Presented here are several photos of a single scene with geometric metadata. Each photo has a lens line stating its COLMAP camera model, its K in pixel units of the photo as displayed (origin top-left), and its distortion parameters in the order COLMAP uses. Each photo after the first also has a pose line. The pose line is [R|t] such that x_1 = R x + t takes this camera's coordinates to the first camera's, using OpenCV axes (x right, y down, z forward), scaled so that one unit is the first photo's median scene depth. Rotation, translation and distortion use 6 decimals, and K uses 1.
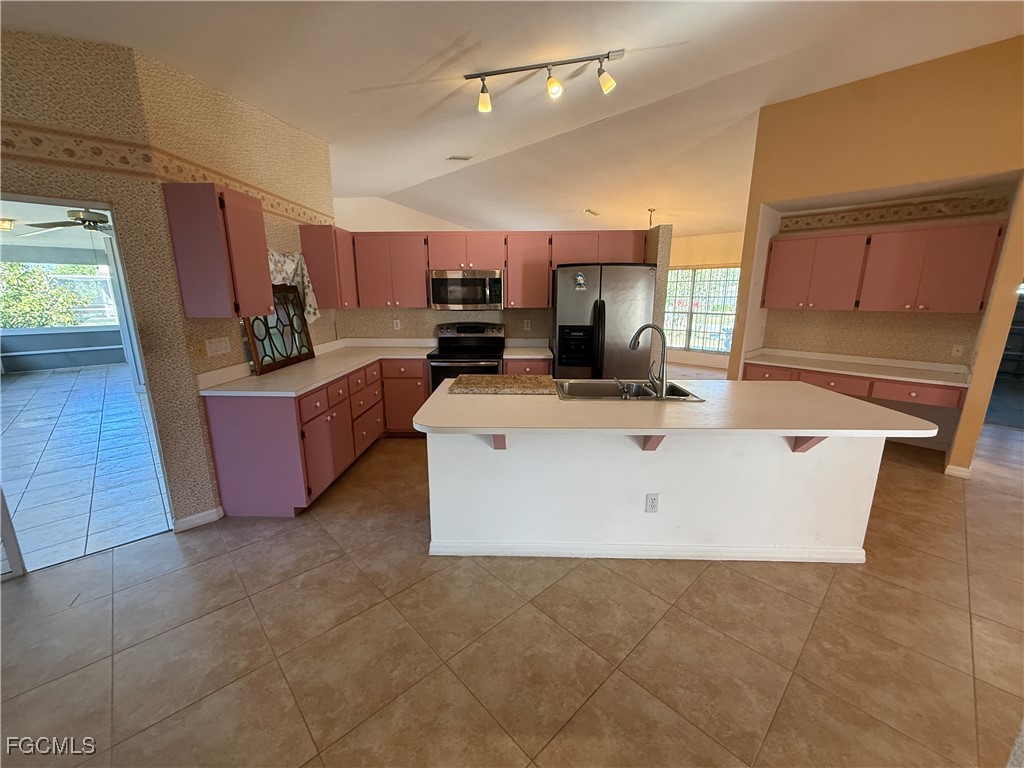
lens RADIAL K [[408.2, 0, 509.6], [0, 408.2, 384.7], [0, 0, 1]] dist [0.000137, -0.000165]
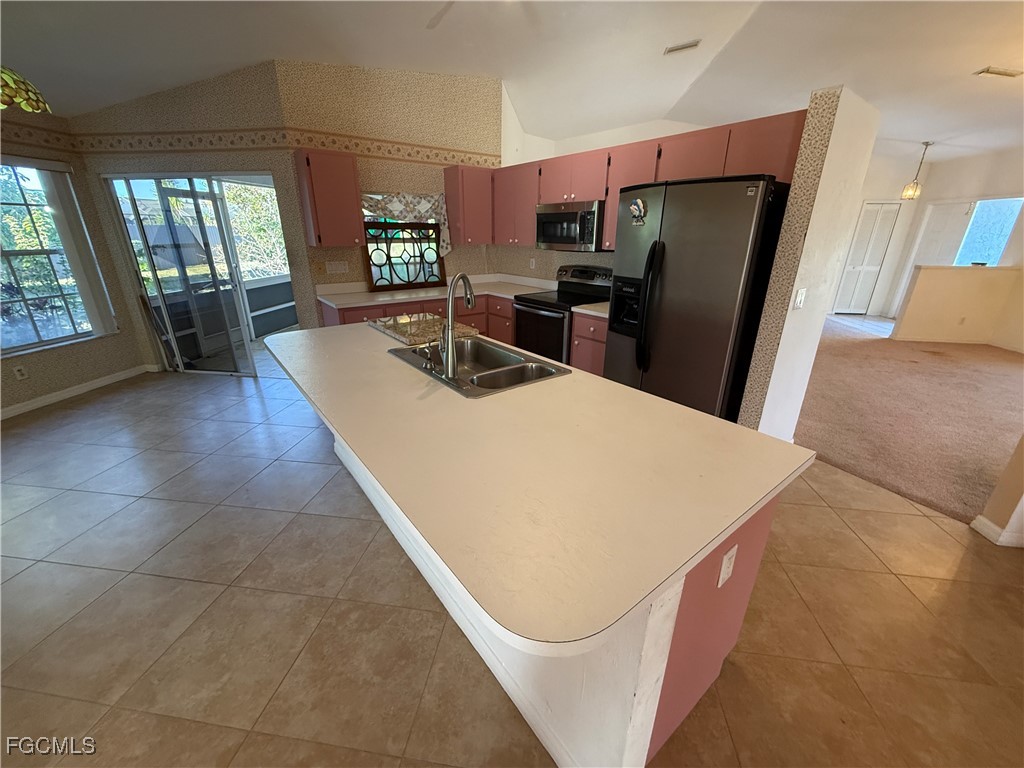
lens RADIAL K [[408.2, 0, 509.6], [0, 408.2, 384.7], [0, 0, 1]] dist [0.000137, -0.000165]
pose [[0.628719, 0.277225, -0.726539, 0.762274], [-0.177595, 0.960793, 0.212925, -0.101594], [0.757081, -0.004840, 0.653303, 0.476469]]
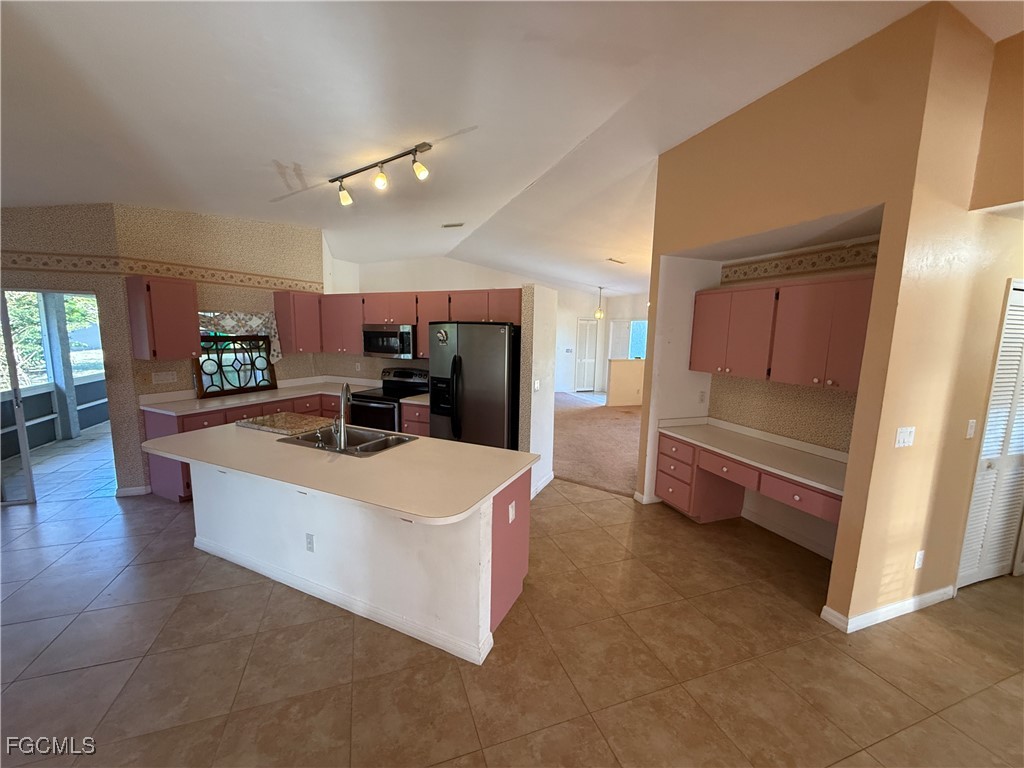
lens RADIAL K [[408.2, 0, 509.6], [0, 408.2, 384.7], [0, 0, 1]] dist [0.000137, -0.000165]
pose [[0.916200, 0.069830, -0.394590, 0.955418], [-0.105919, 0.991879, -0.070403, -0.088577], [0.386469, 0.106298, 0.916156, 0.110385]]
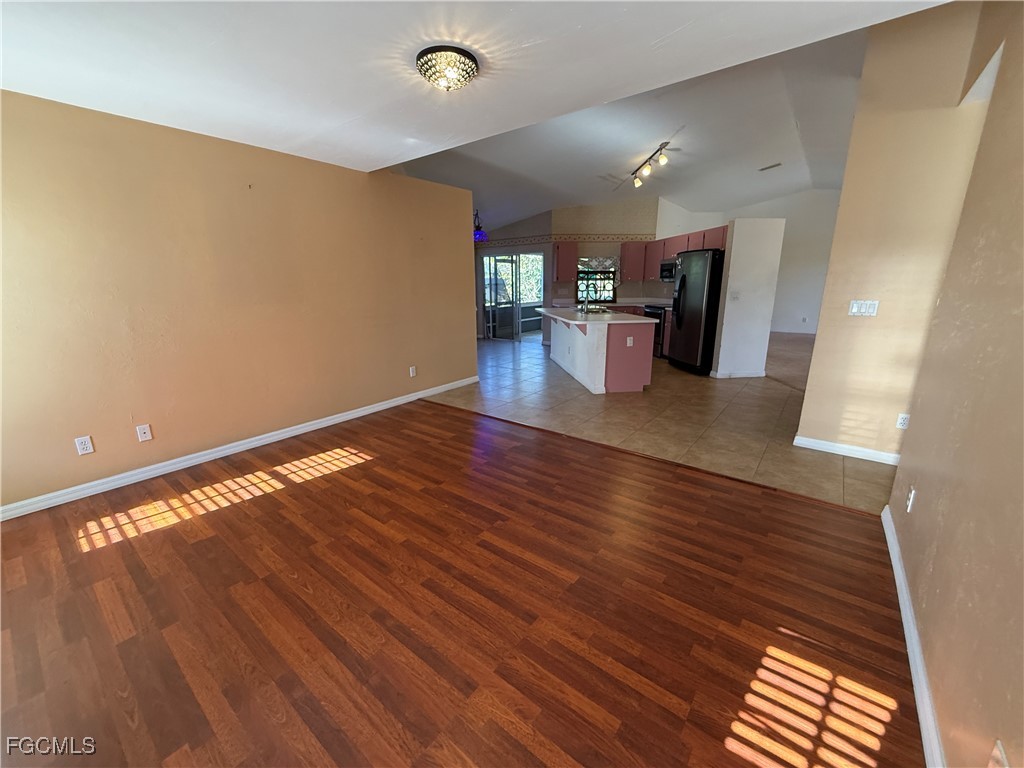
lens RADIAL K [[408.2, 0, 509.6], [0, 408.2, 384.7], [0, 0, 1]] dist [0.000137, -0.000165]
pose [[0.148218, 0.239196, -0.959592, 2.213174], [-0.207262, 0.956274, 0.206355, 0.027669], [0.966992, 0.168302, 0.191314, 0.113581]]
